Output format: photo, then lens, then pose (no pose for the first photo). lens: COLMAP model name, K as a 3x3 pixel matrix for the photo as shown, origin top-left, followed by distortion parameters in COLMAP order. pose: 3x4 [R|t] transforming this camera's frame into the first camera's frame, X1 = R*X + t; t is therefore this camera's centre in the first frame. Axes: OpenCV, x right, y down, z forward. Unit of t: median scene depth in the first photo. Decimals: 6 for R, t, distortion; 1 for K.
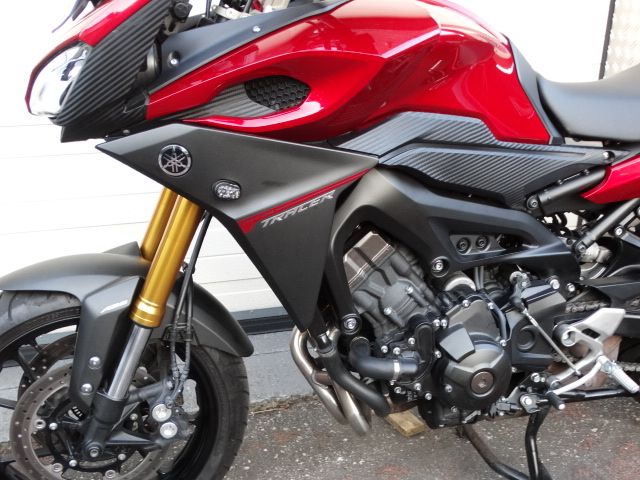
lens RADIAL K [[734.0, 0, 320.0], [0, 734.0, 240.0], [0, 0, 1]] dist [-0.012423, -0.023649]
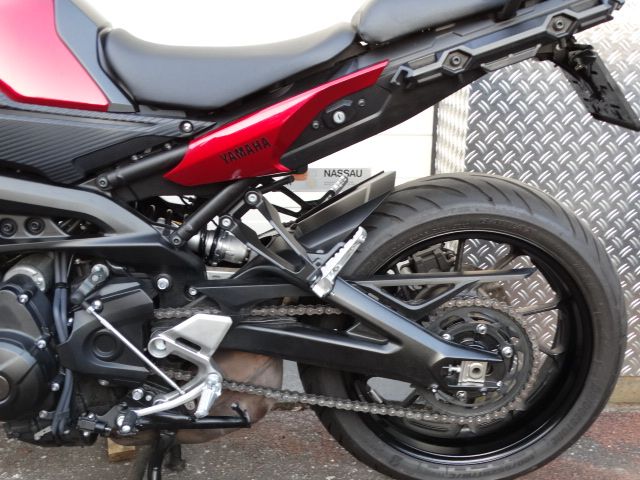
lens RADIAL K [[734.0, 0, 320.0], [0, 734.0, 240.0], [0, 0, 1]] dist [-0.012423, -0.023649]
pose [[0.985195, 0.035453, -0.167729, 0.718191], [-0.045190, 0.997485, -0.054596, 0.053764], [0.165372, 0.061368, 0.984320, 0.223561]]
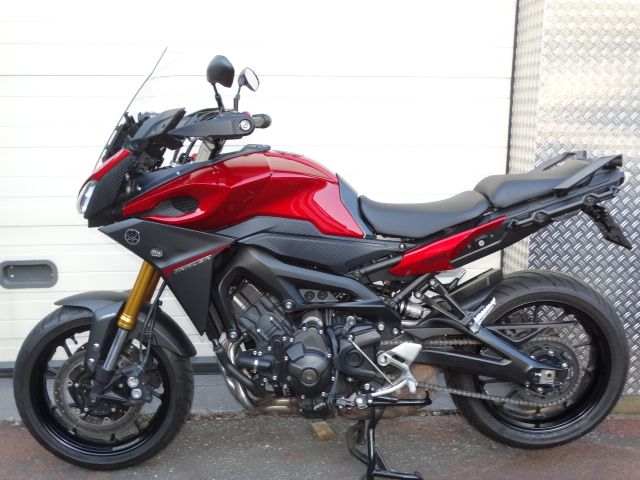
lens RADIAL K [[677.1, 0, 318.7], [0, 677.1, 221.8], [0, 0, 1]] dist [-0.053001, 0.010729]
pose [[0.977916, 0.020155, -0.208026, 0.550291], [-0.060100, 0.980417, -0.187538, 0.134051], [0.200172, 0.195898, 0.959977, -0.539834]]
